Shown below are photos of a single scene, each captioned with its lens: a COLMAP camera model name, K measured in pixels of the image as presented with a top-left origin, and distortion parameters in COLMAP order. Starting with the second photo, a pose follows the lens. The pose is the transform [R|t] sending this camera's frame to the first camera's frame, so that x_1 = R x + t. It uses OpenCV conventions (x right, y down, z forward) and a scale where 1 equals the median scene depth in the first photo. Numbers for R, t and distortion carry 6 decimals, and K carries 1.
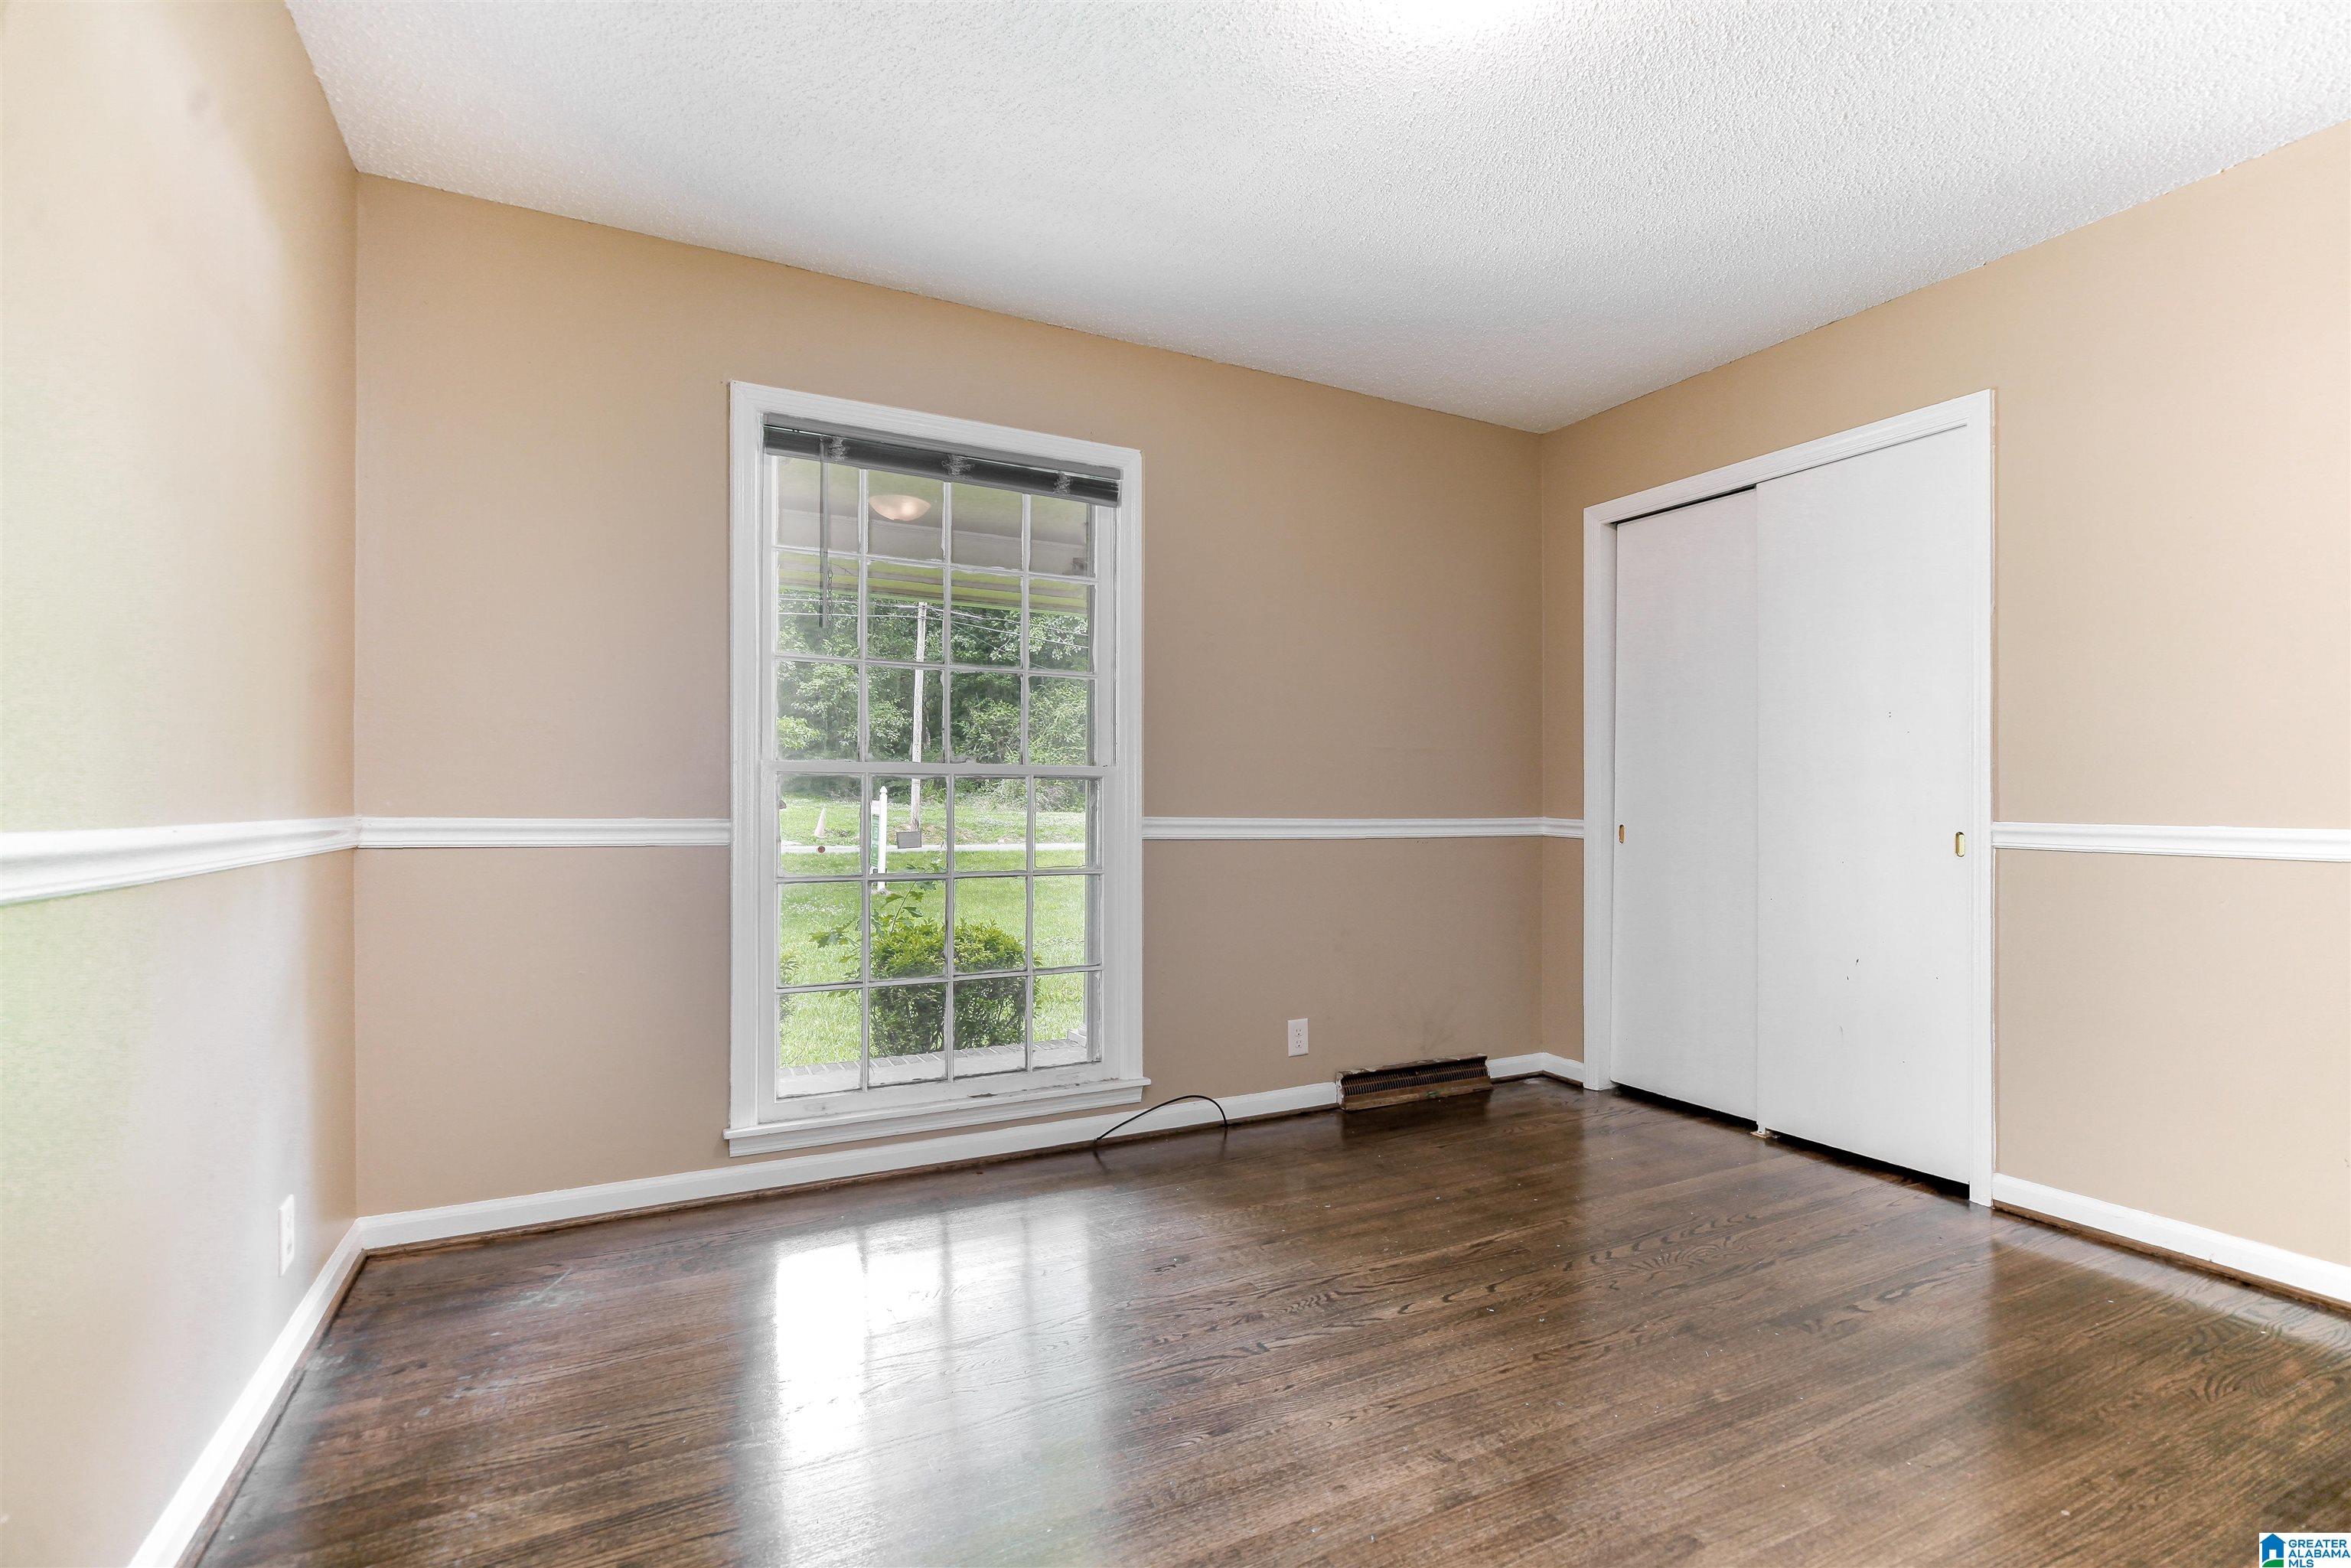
lens RADIAL K [[1056.6, 0, 1175.5], [0, 1056.6, 784.0], [0, 0, 1]] dist [-0.008759, 0.000891]
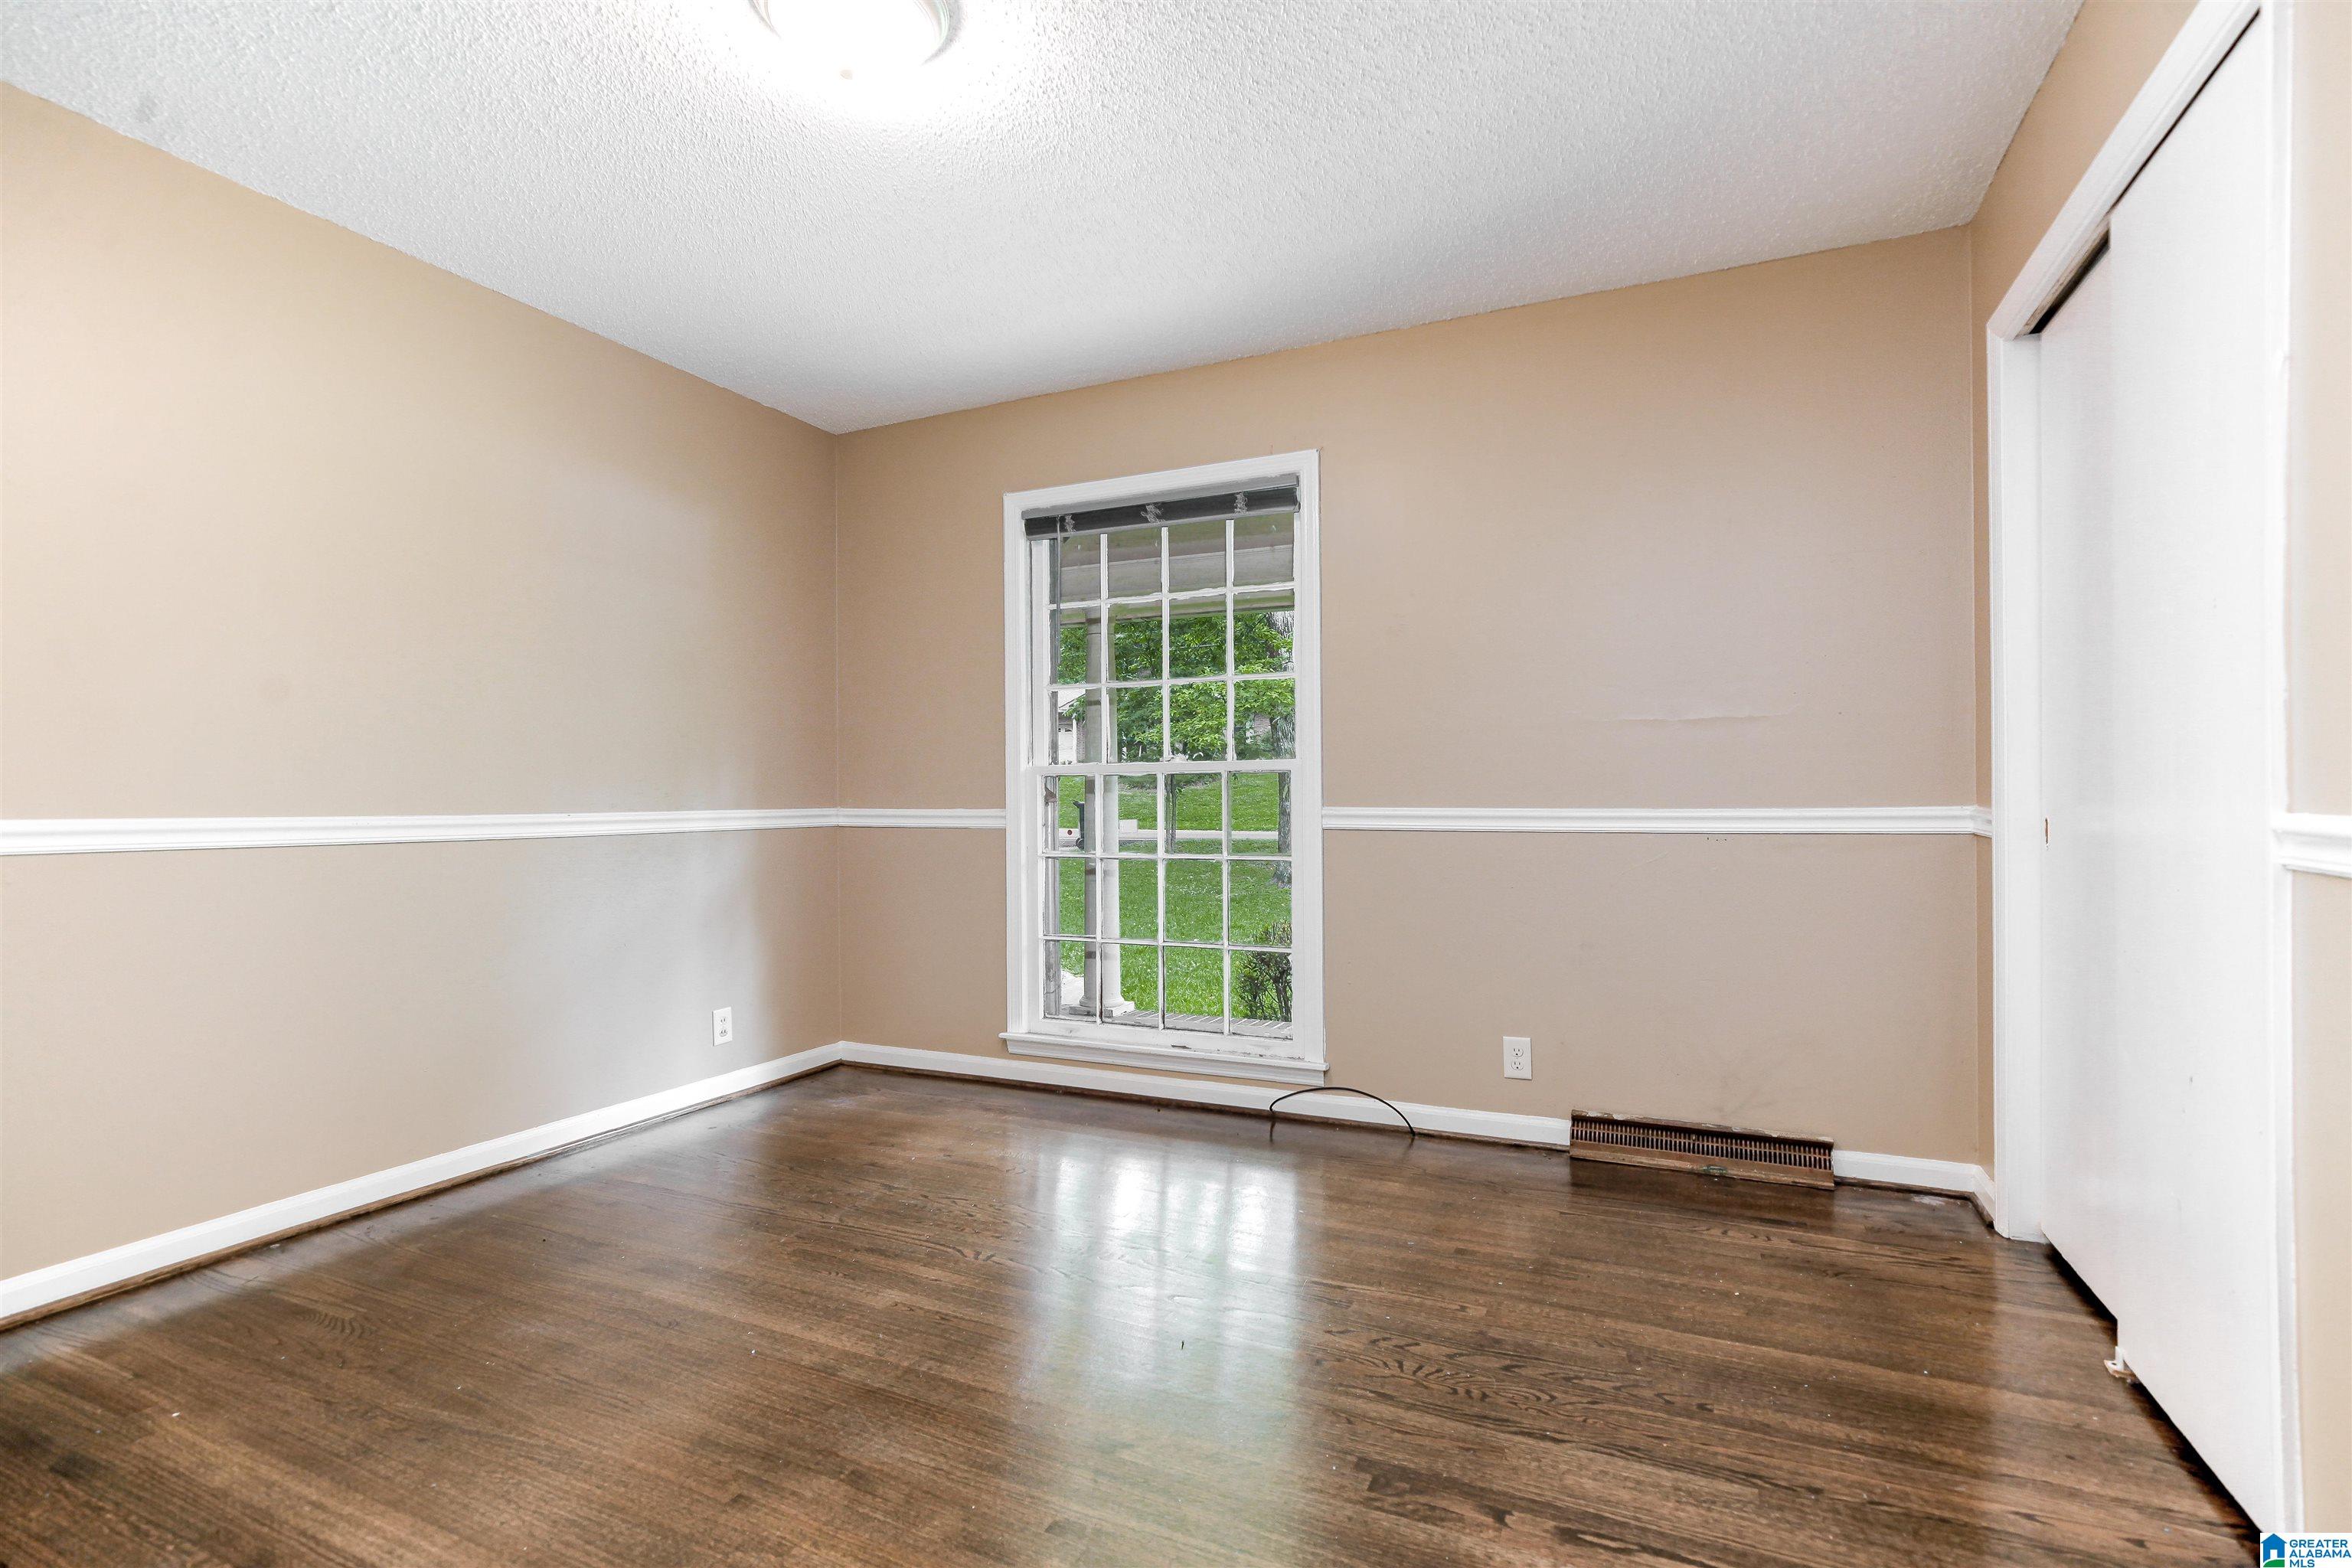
lens RADIAL K [[1068.4, 0, 1211.4], [0, 1068.4, 786.2], [0, 0, 1]] dist [0.001515, 0.000417]
pose [[0.624745, -0.020431, -0.780561, 0.790279], [0.029318, 0.999566, -0.002697, 0.011834], [0.780278, -0.021200, 0.625073, 0.306795]]
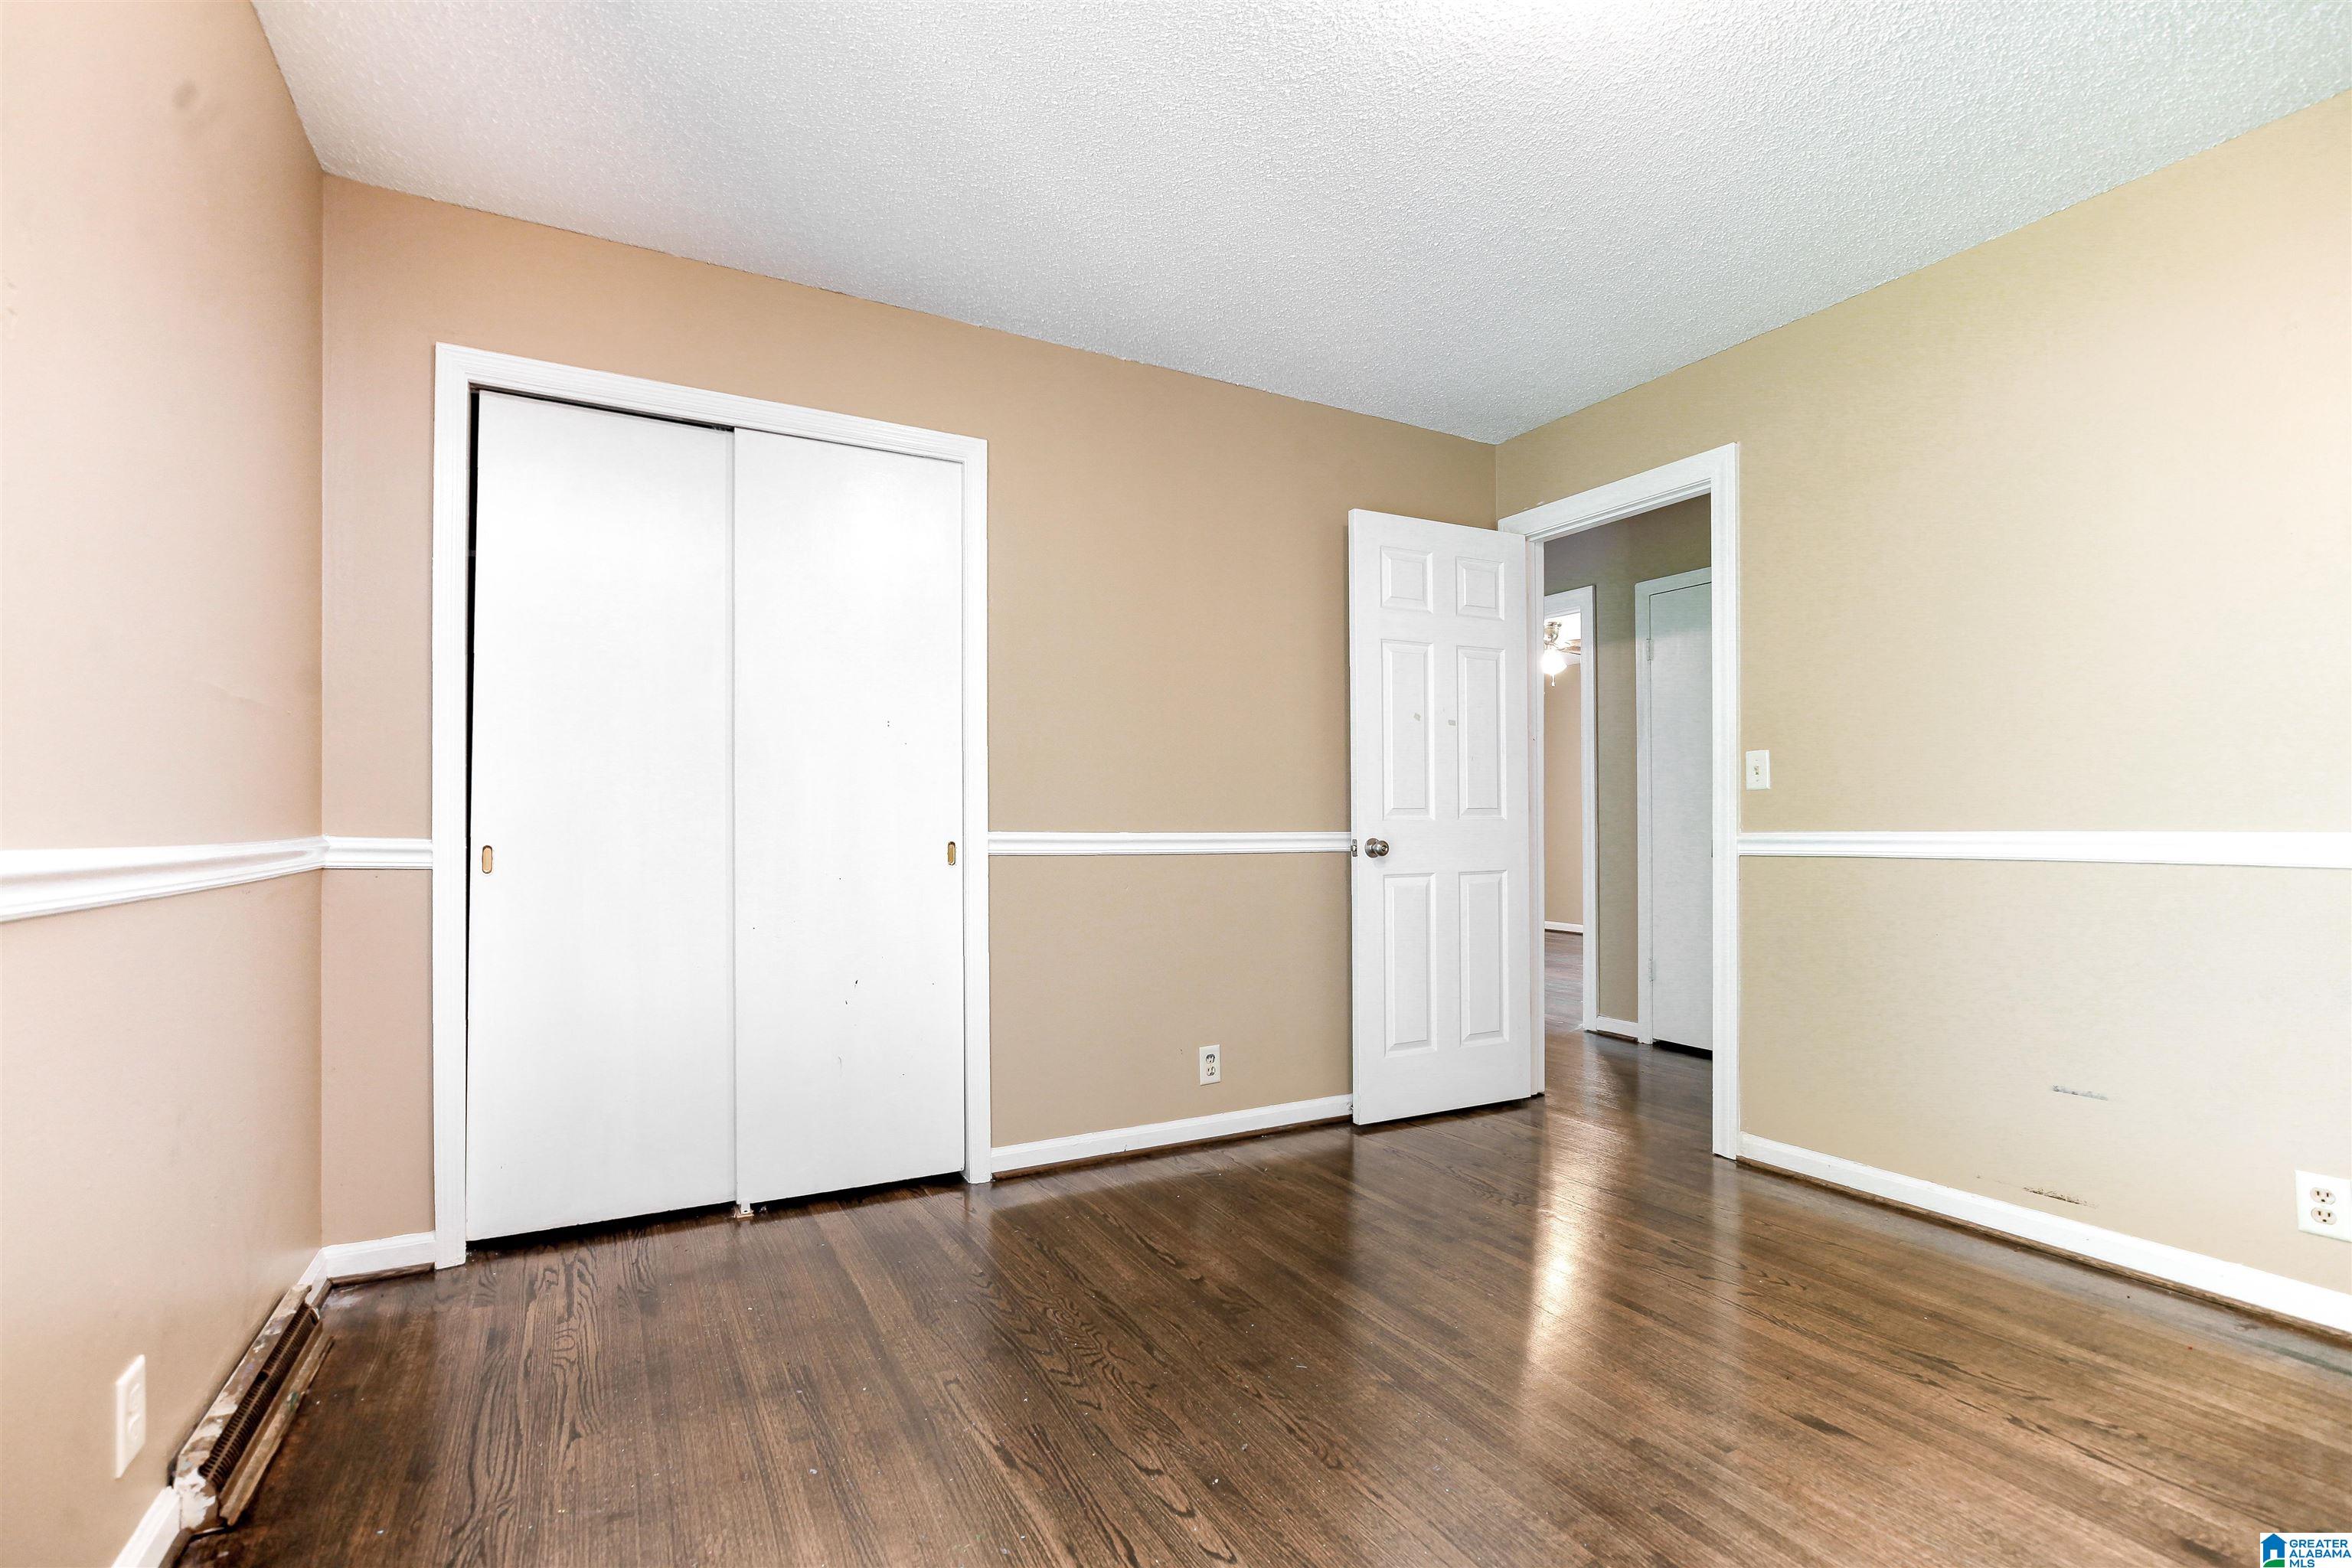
lens RADIAL K [[1109.9, 0, 1186.9], [0, 1109.9, 792.7], [0, 0, 1]] dist [-0.015168, 0.000187]
pose [[-0.023688, 0.020822, 0.999503, -0.367502], [-0.020804, 0.999556, -0.021317, 0.014691], [-0.999503, -0.021298, -0.023244, 0.761625]]
